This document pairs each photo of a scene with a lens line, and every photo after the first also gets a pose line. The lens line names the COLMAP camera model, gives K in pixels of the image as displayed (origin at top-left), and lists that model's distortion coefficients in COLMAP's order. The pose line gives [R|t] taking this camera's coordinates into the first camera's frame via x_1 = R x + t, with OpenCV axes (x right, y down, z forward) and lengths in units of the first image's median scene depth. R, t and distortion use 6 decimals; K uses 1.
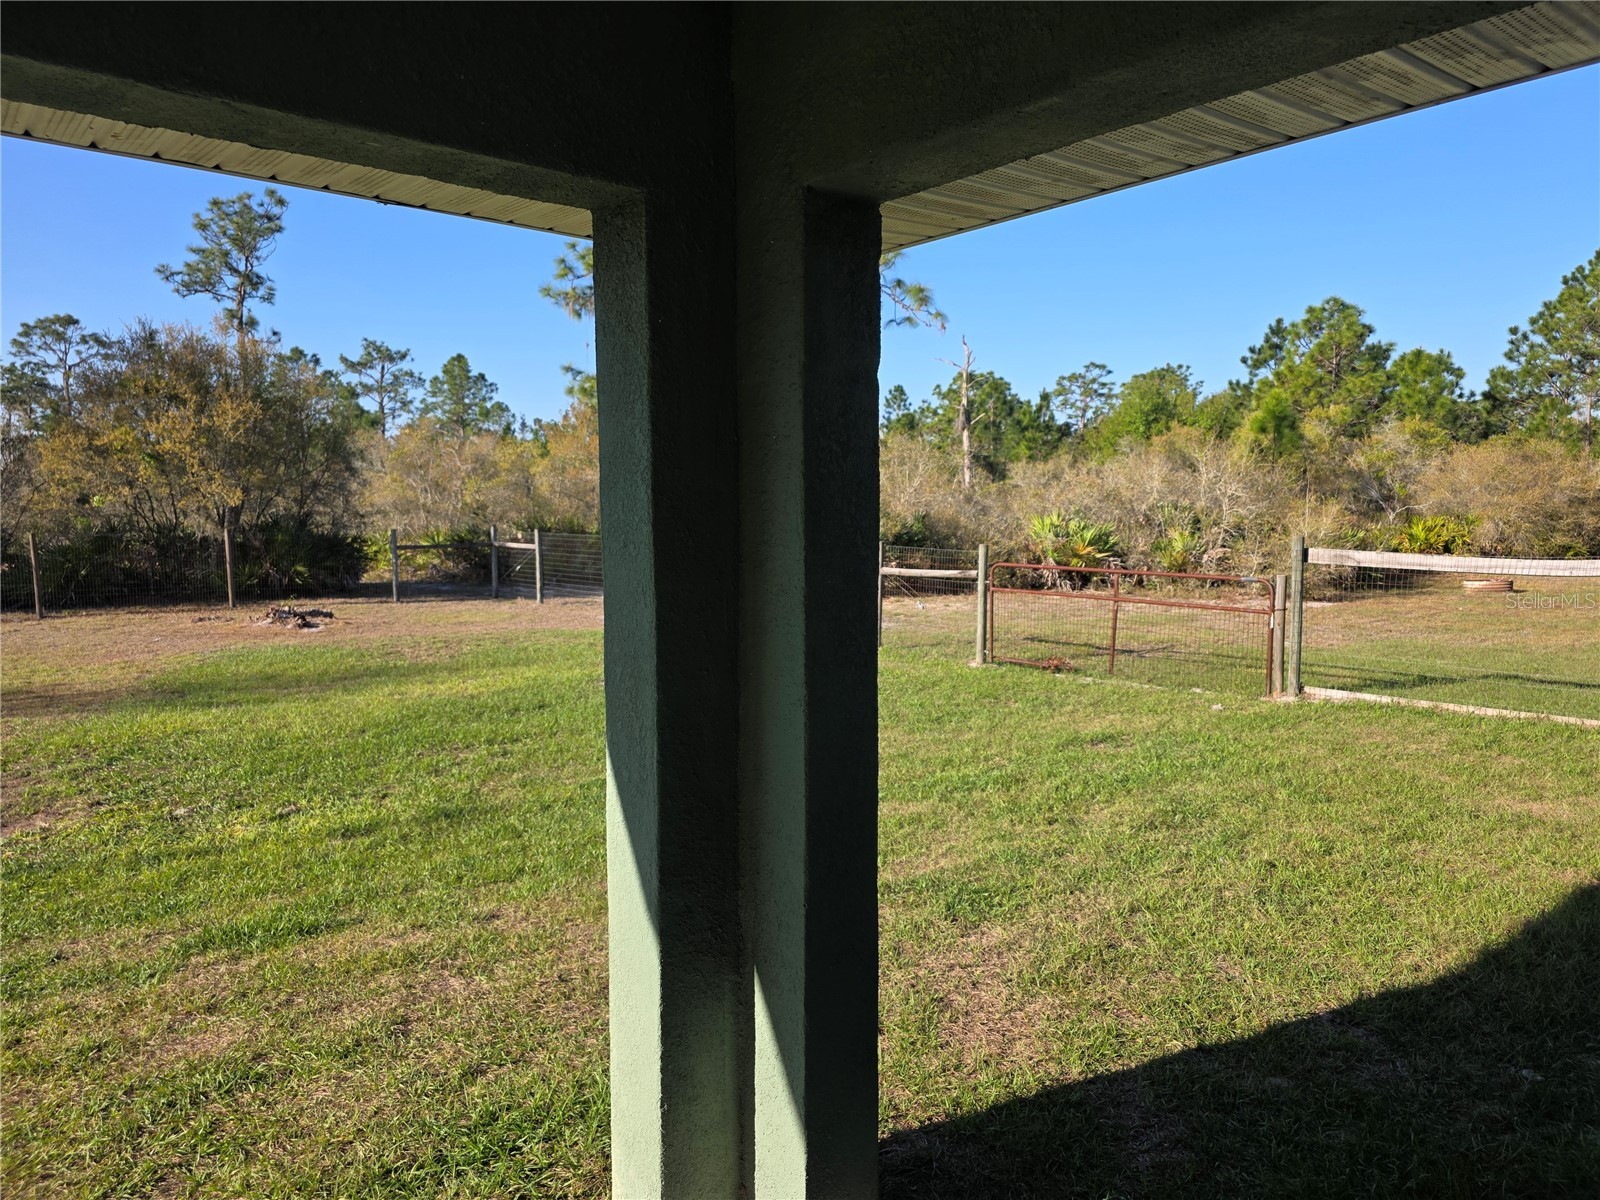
lens RADIAL K [[1073.1, 0, 813.1], [0, 1073.1, 598.8], [0, 0, 1]] dist [0.057080, -0.050273]
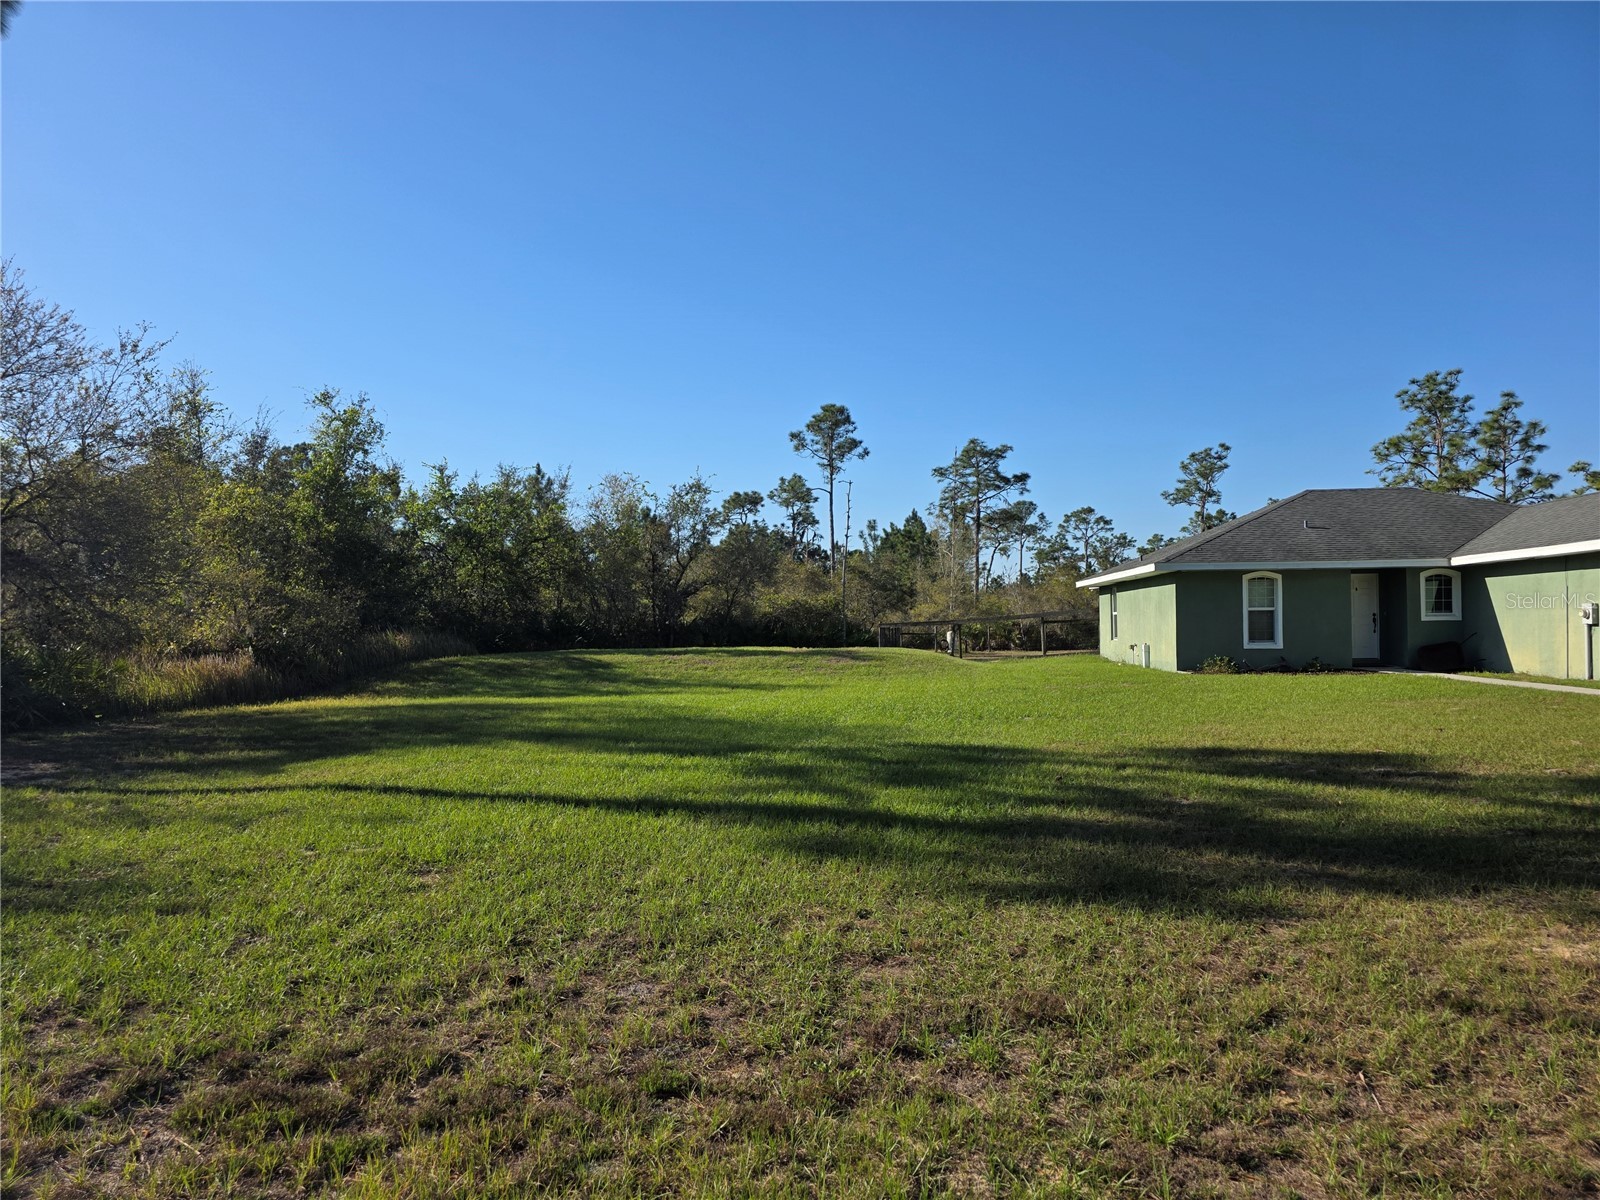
lens RADIAL K [[1059.7, 0, 794.1], [0, 1059.7, 601.4], [0, 0, 1]] dist [0.051984, -0.053916]
pose [[0.692267, -0.024180, -0.721237, 0.205799], [-0.055414, 0.994706, -0.086537, 0.056698], [0.719511, 0.099874, 0.687262, -0.510359]]
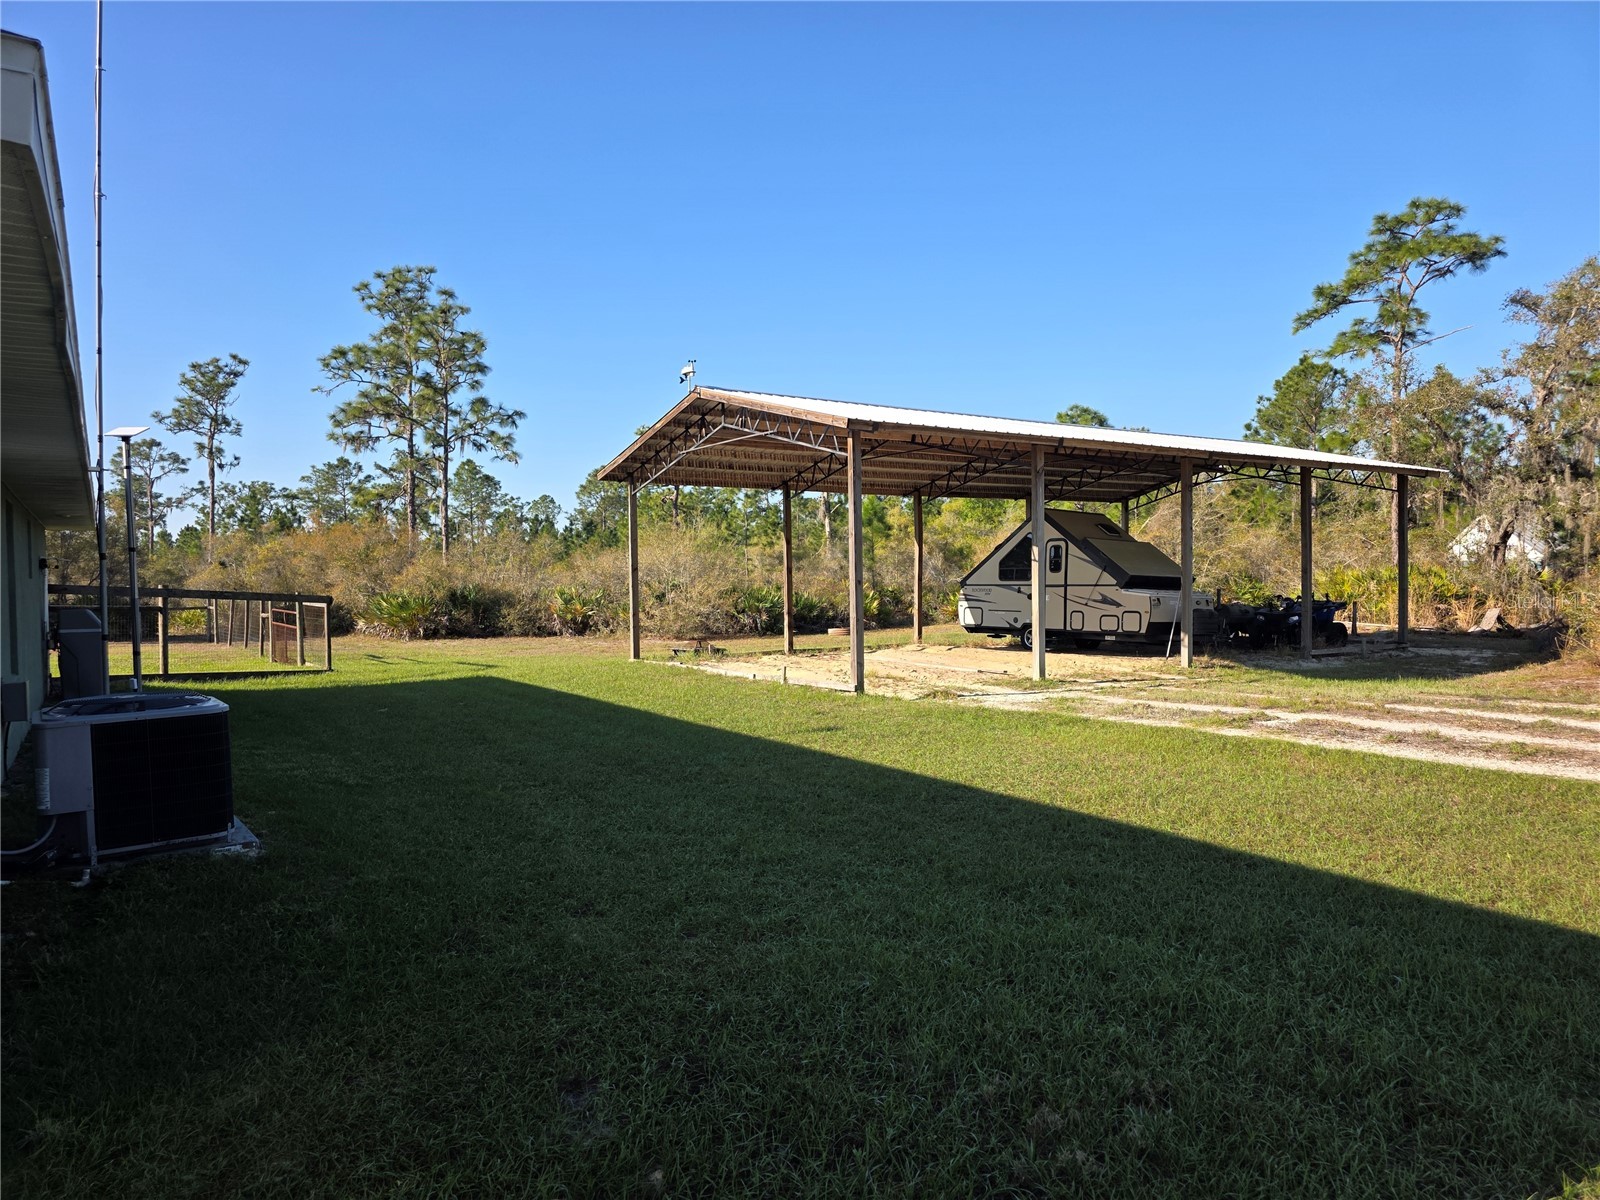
lens RADIAL K [[1073.1, 0, 813.1], [0, 1073.1, 598.8], [0, 0, 1]] dist [0.057080, -0.050273]
pose [[0.992659, -0.010244, -0.120515, 0.270172], [0.001388, 0.997306, -0.073334, 0.019223], [0.120941, 0.072628, 0.989999, -0.163912]]
